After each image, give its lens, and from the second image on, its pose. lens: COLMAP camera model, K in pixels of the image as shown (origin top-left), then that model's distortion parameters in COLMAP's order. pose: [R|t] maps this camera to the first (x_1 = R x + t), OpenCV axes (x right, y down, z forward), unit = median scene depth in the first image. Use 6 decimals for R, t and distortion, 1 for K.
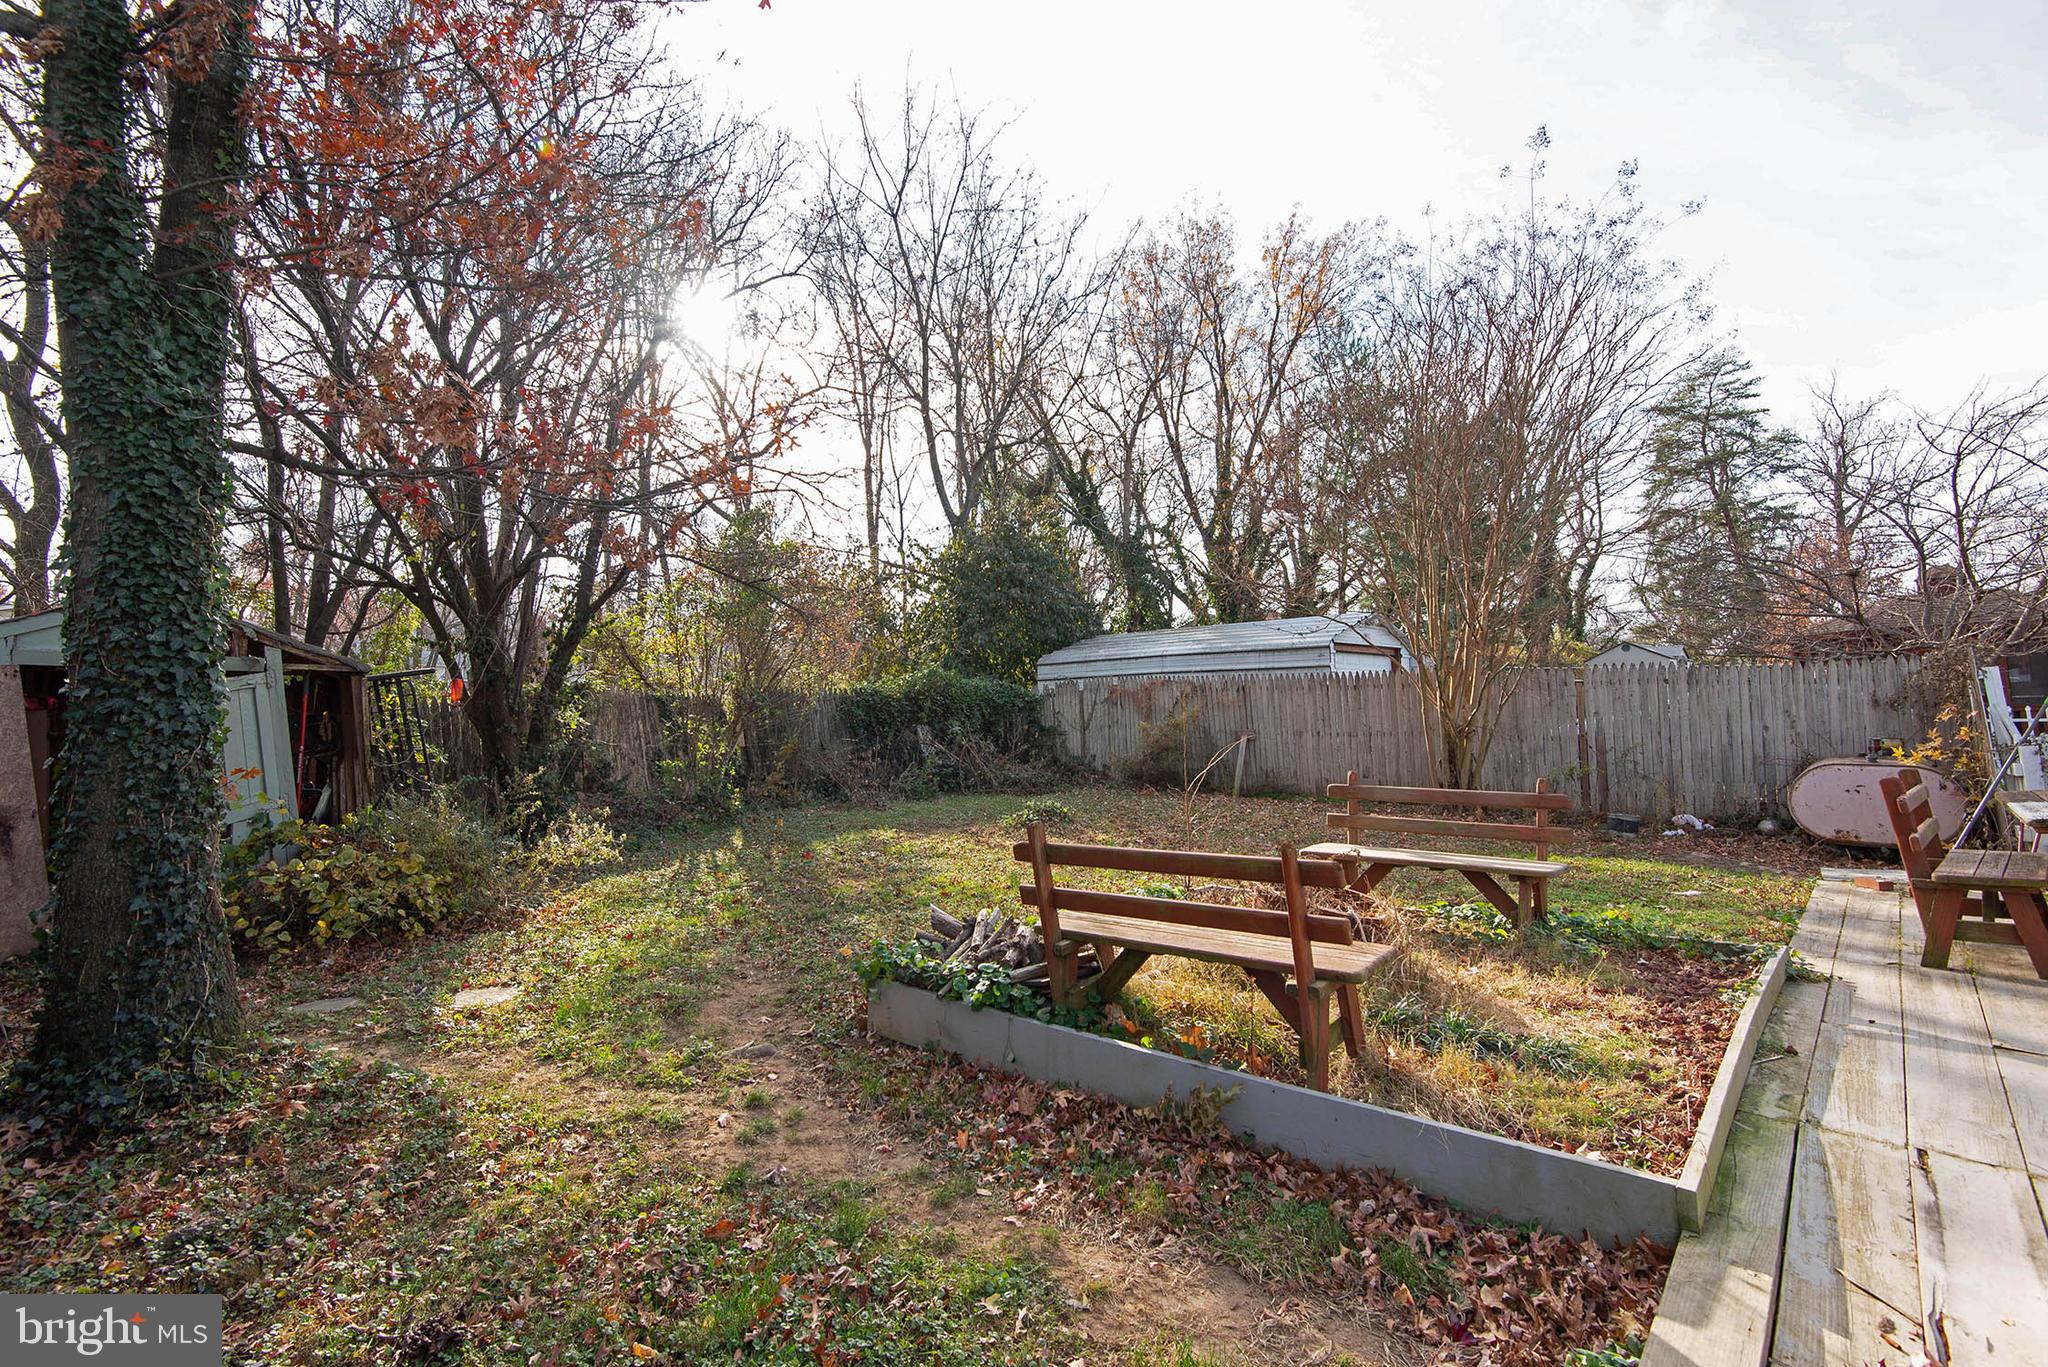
lens RADIAL K [[905.5, 0, 1024.0], [0, 905.5, 683.5], [0, 0, 1]] dist [0.009031, 0.000226]
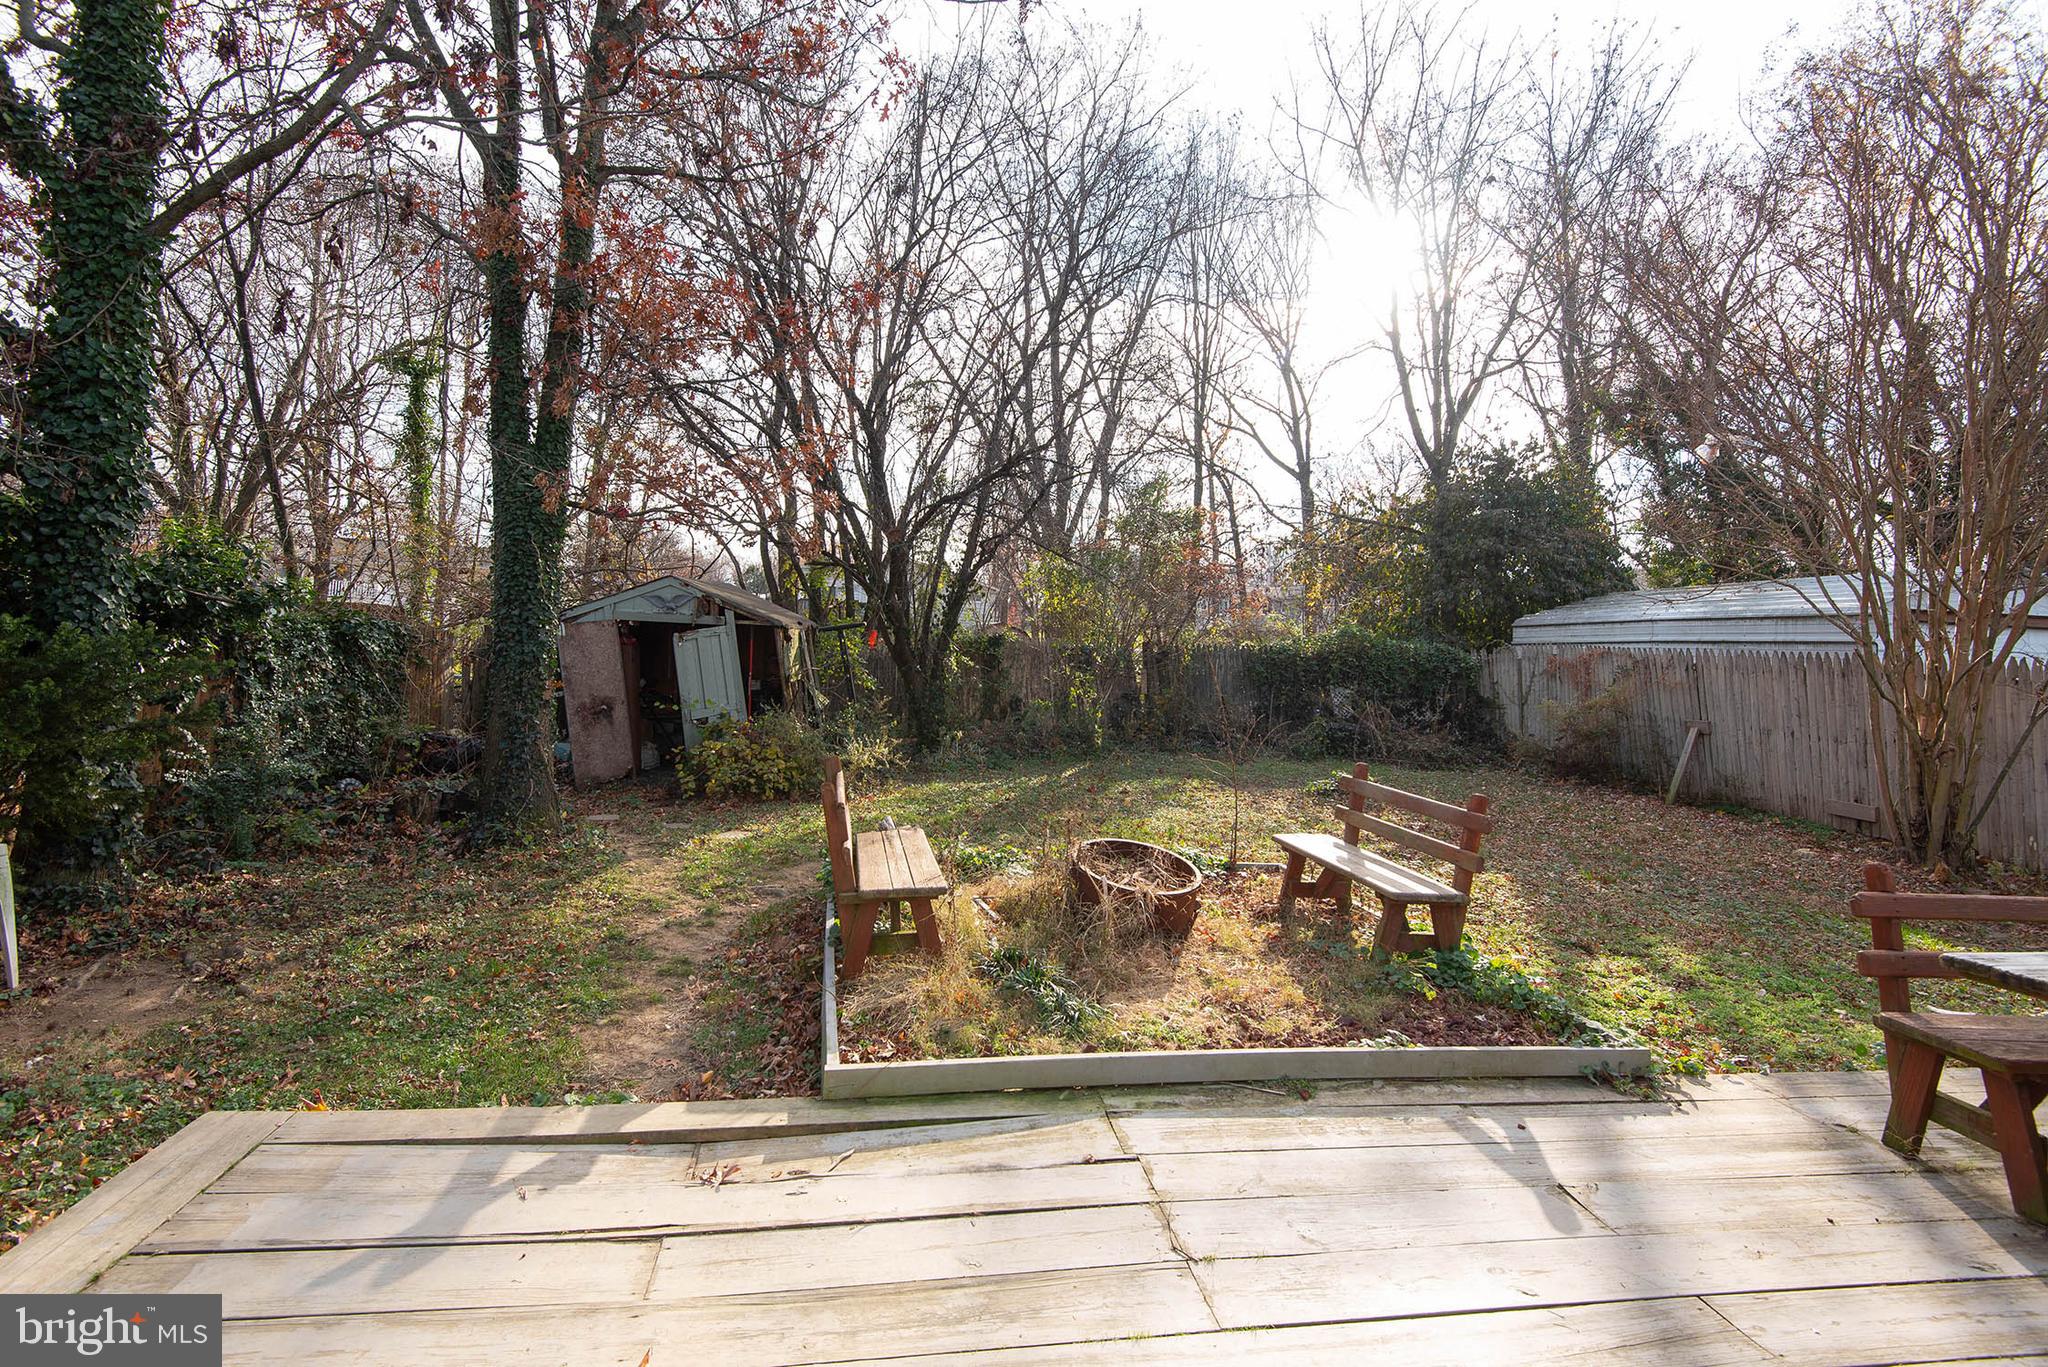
lens RADIAL K [[905.5, 0, 1024.0], [0, 905.5, 683.5], [0, 0, 1]] dist [0.009031, 0.000226]
pose [[0.784517, 0.067467, -0.616427, 0.259070], [-0.031075, 0.997092, 0.069581, -0.016522], [0.619329, -0.035432, 0.784332, 0.023697]]
